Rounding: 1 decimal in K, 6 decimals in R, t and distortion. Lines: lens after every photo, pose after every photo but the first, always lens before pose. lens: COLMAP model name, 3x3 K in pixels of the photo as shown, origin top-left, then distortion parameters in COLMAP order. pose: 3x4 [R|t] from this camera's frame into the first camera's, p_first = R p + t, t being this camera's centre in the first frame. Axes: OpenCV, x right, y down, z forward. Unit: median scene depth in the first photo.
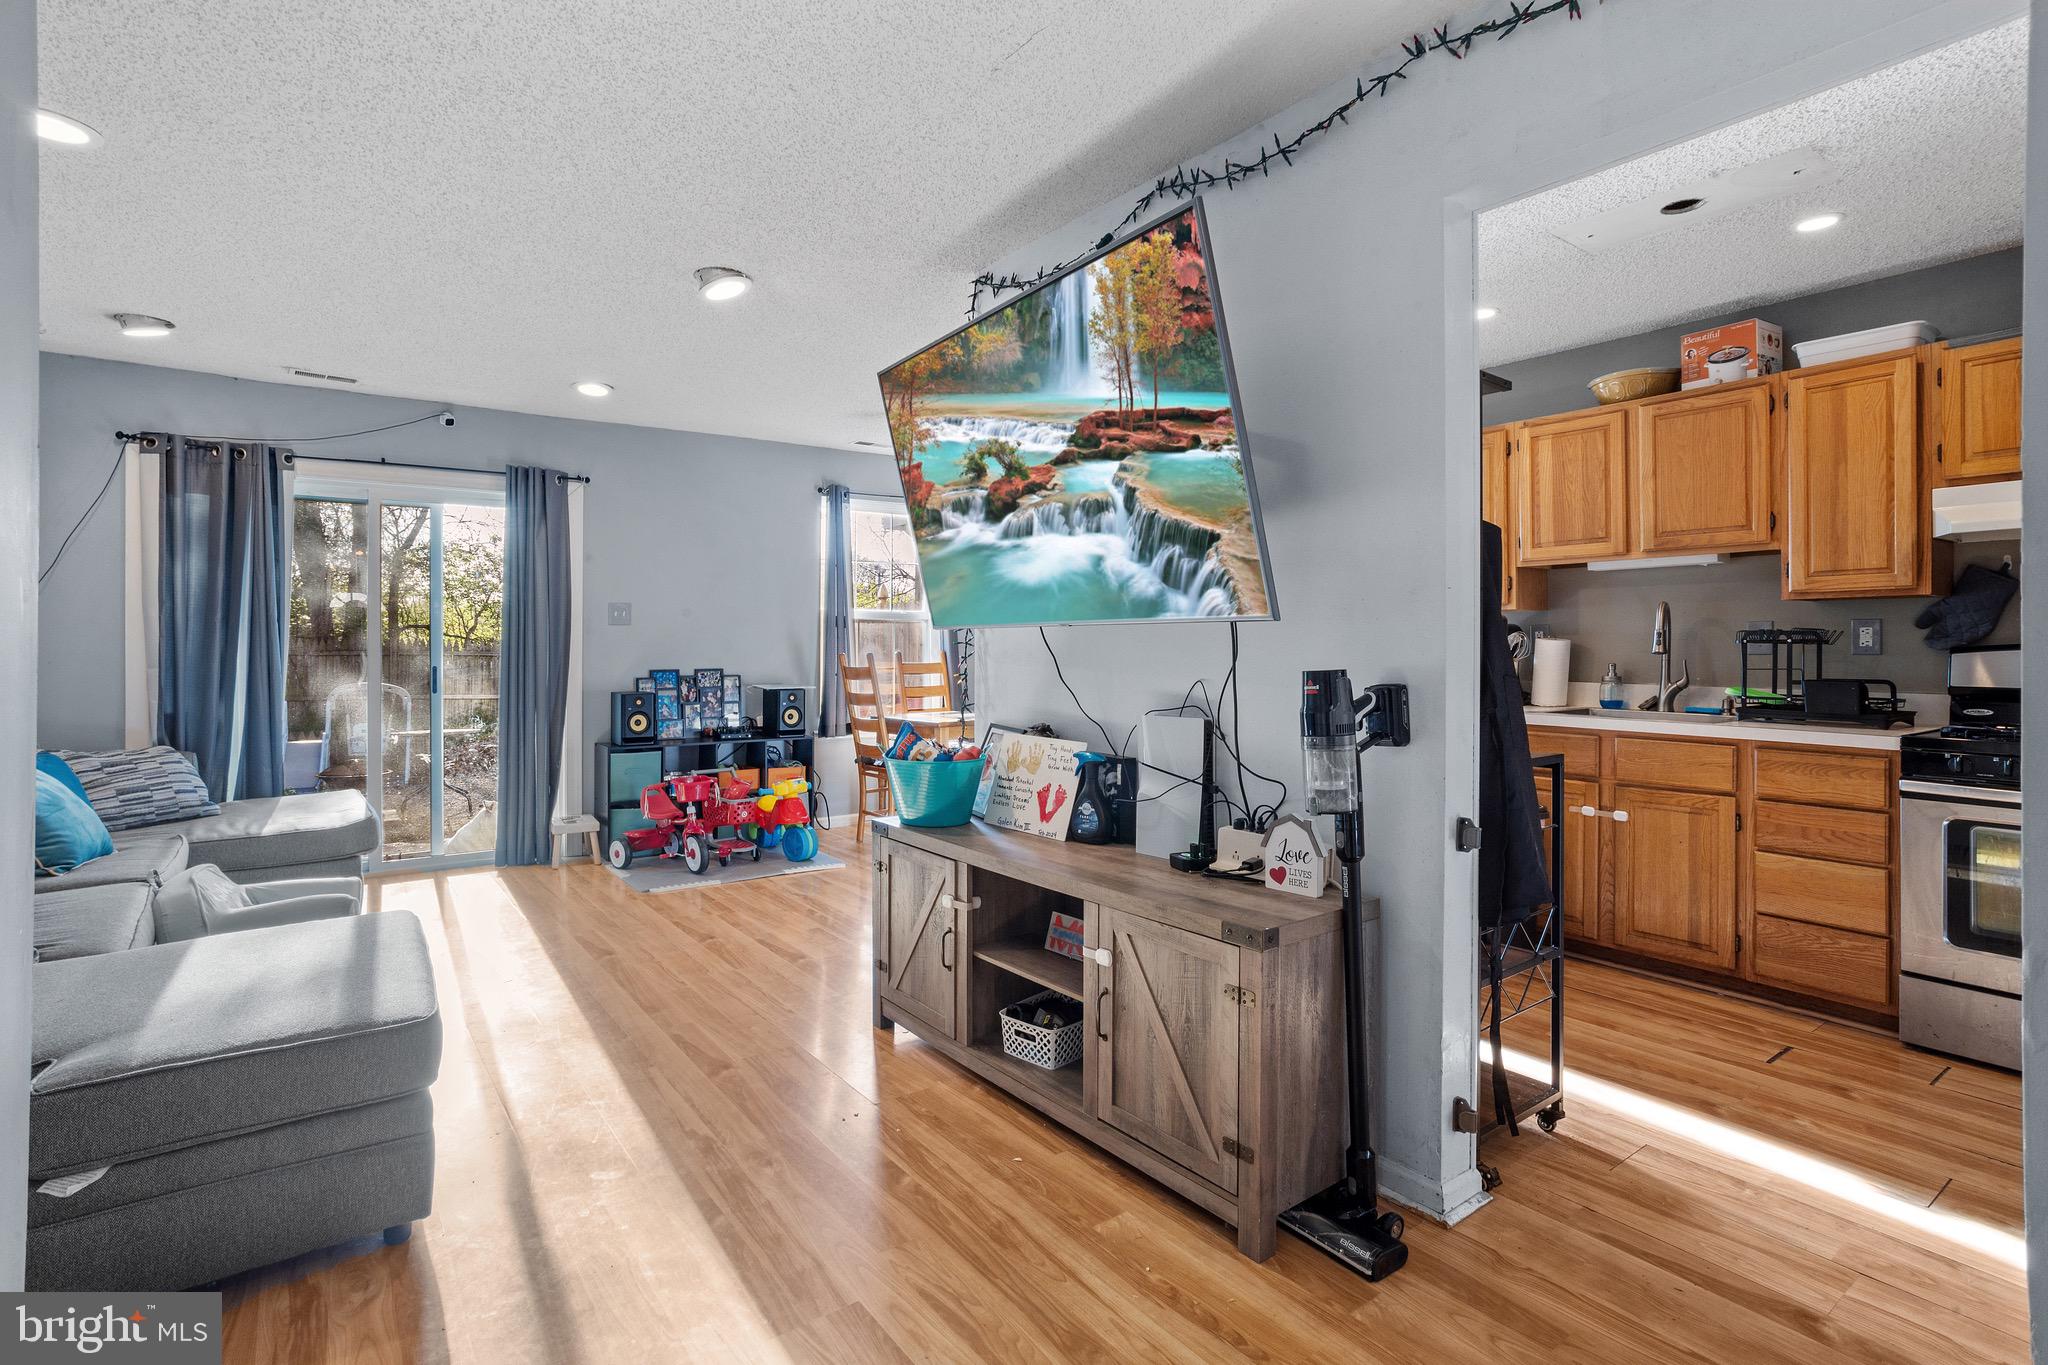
lens RADIAL K [[998.1, 0, 986.1], [0, 998.1, 644.3], [0, 0, 1]] dist [-0.042278, 0.025855]
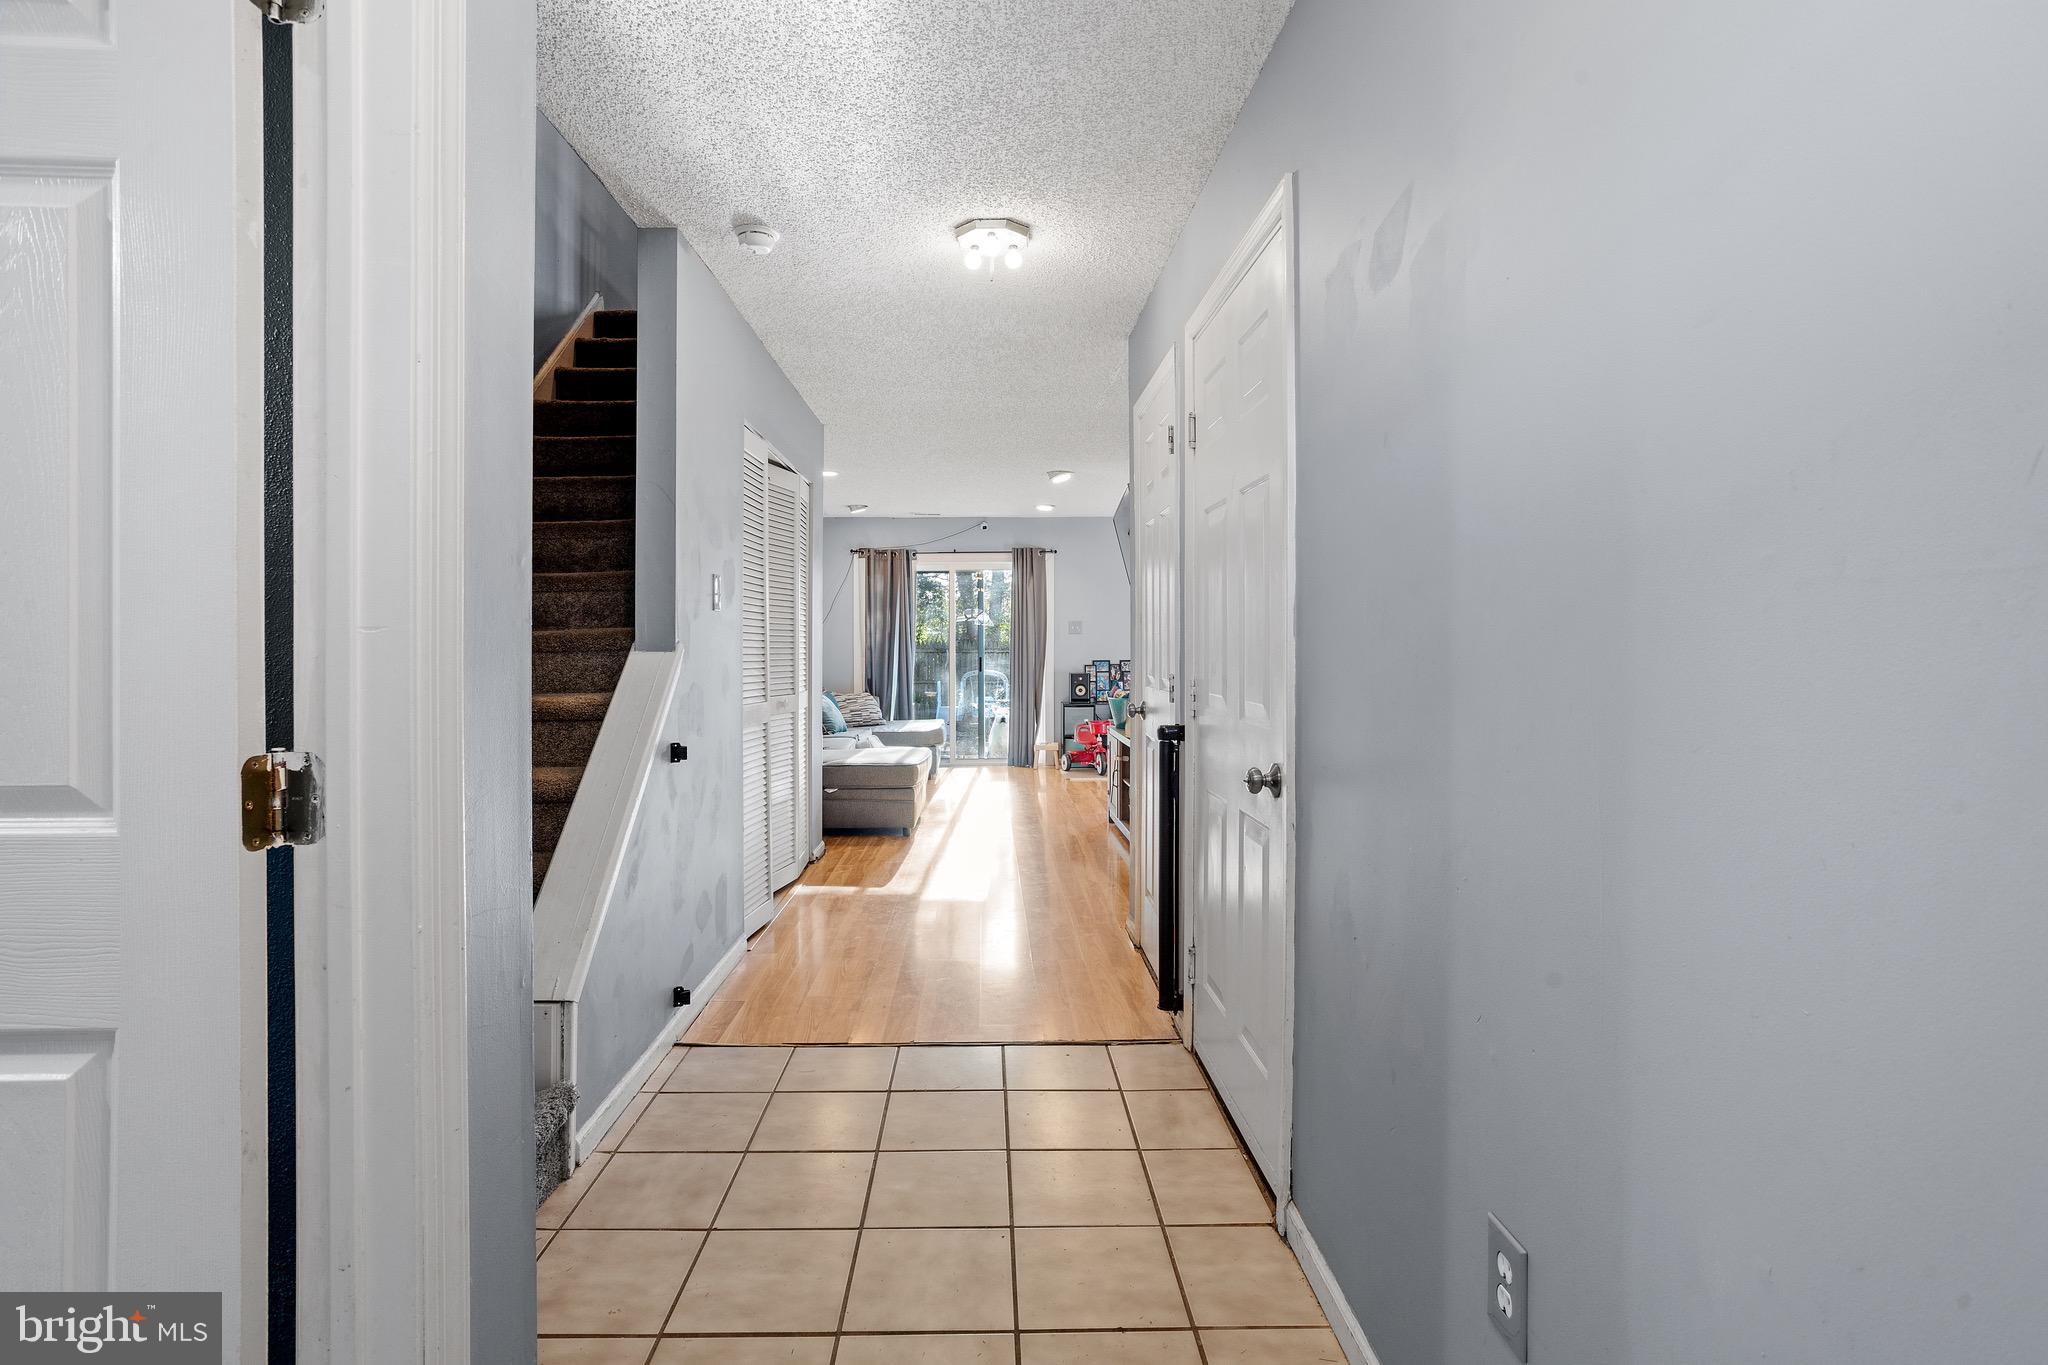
lens RADIAL K [[998.1, 0, 965.2], [0, 998.1, 642.2], [0, 0, 1]] dist [-0.042278, 0.025855]
pose [[0.807025, -0.005364, -0.590493, 0.799995], [0.004176, 0.999986, -0.003377, 0.000166], [0.590502, 0.000260, 0.807036, -0.814475]]
